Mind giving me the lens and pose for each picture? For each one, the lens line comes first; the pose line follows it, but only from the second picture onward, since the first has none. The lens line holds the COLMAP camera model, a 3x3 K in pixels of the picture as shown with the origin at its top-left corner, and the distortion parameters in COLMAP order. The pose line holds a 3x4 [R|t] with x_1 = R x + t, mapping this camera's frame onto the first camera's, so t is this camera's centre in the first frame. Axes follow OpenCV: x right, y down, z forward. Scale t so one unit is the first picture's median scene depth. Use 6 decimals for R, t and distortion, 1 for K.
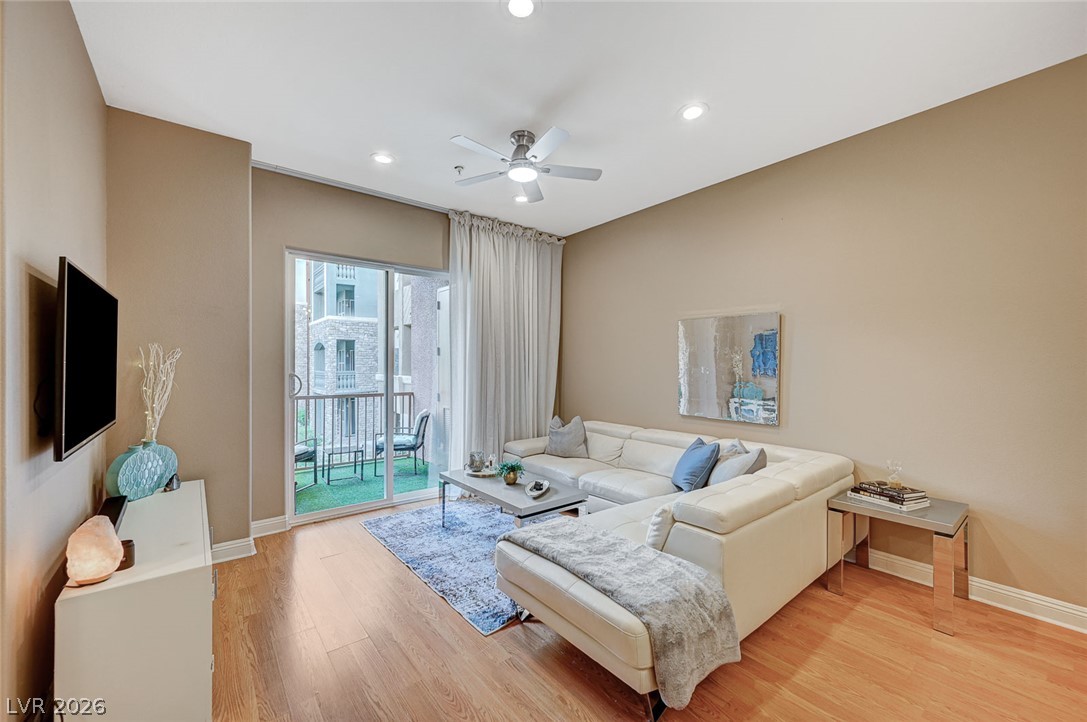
lens RADIAL K [[430.0, 0, 542.6], [0, 430.0, 364.7], [0, 0, 1]] dist [0.000963, 0.000228]
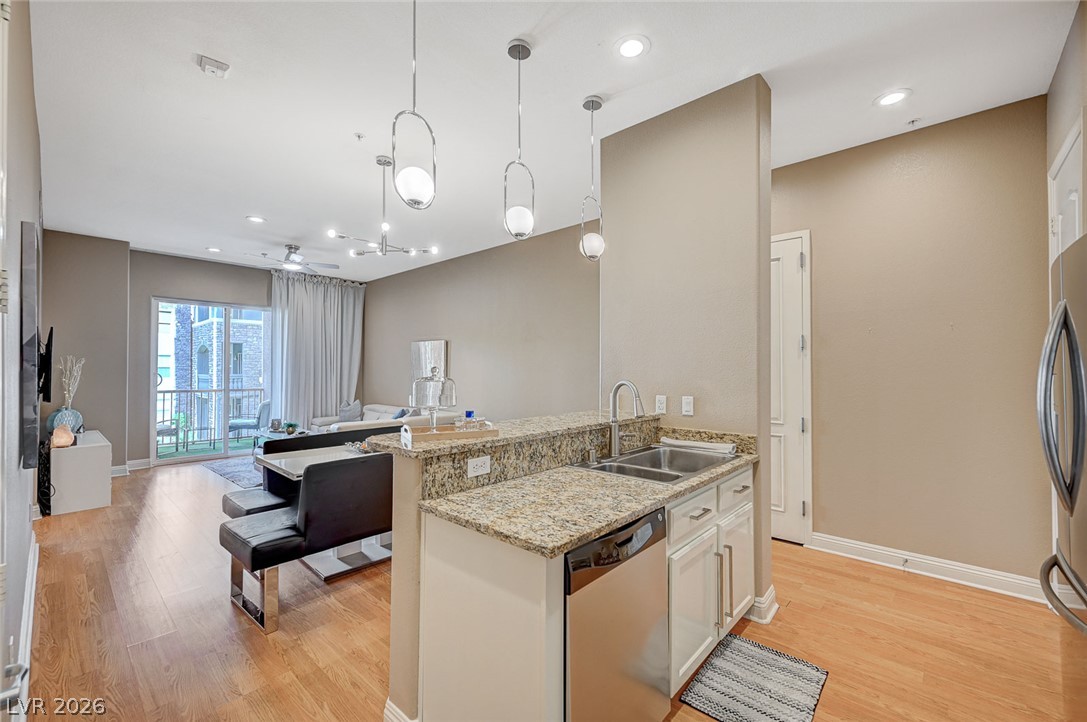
lens RADIAL K [[450.6, 0, 542.5], [0, 450.6, 364.8], [0, 0, 1]] dist [0.000093, -0.000033]
pose [[0.988145, 0.004245, 0.153468, 0.499838], [-0.002823, 0.999951, -0.009479, 0.002546], [-0.153501, 0.008934, 0.988108, -0.756563]]
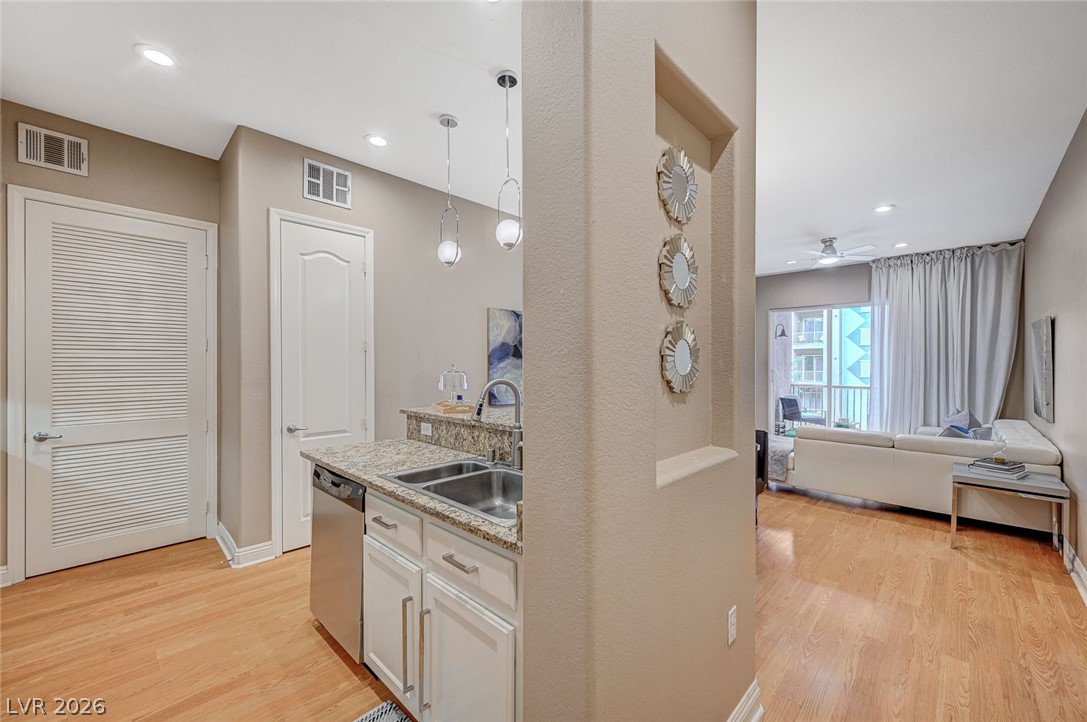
lens RADIAL K [[426.2, 0, 542.5], [0, 426.2, 366.1], [0, 0, 1]] dist [0.001037, 0.000167]
pose [[0.121179, 0.001923, -0.992629, 1.080963], [-0.003228, 0.999994, 0.001543, 0.001984], [0.992625, 0.003017, 0.121184, -0.280679]]
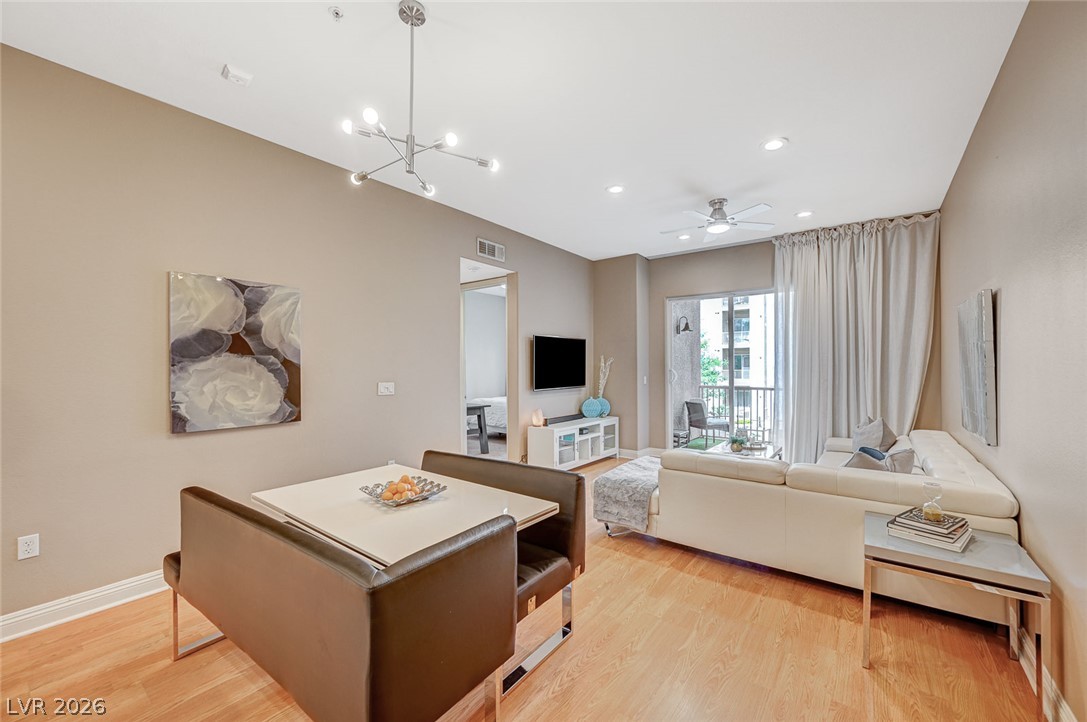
lens RADIAL K [[430.0, 0, 542.6], [0, 430.0, 364.7], [0, 0, 1]] dist [0.000963, 0.000228]
pose [[0.243221, -0.003786, -0.969963, 0.798064], [0.003257, 0.999990, -0.003086, 0.002788], [0.969965, -0.002409, 0.243231, 0.068362]]
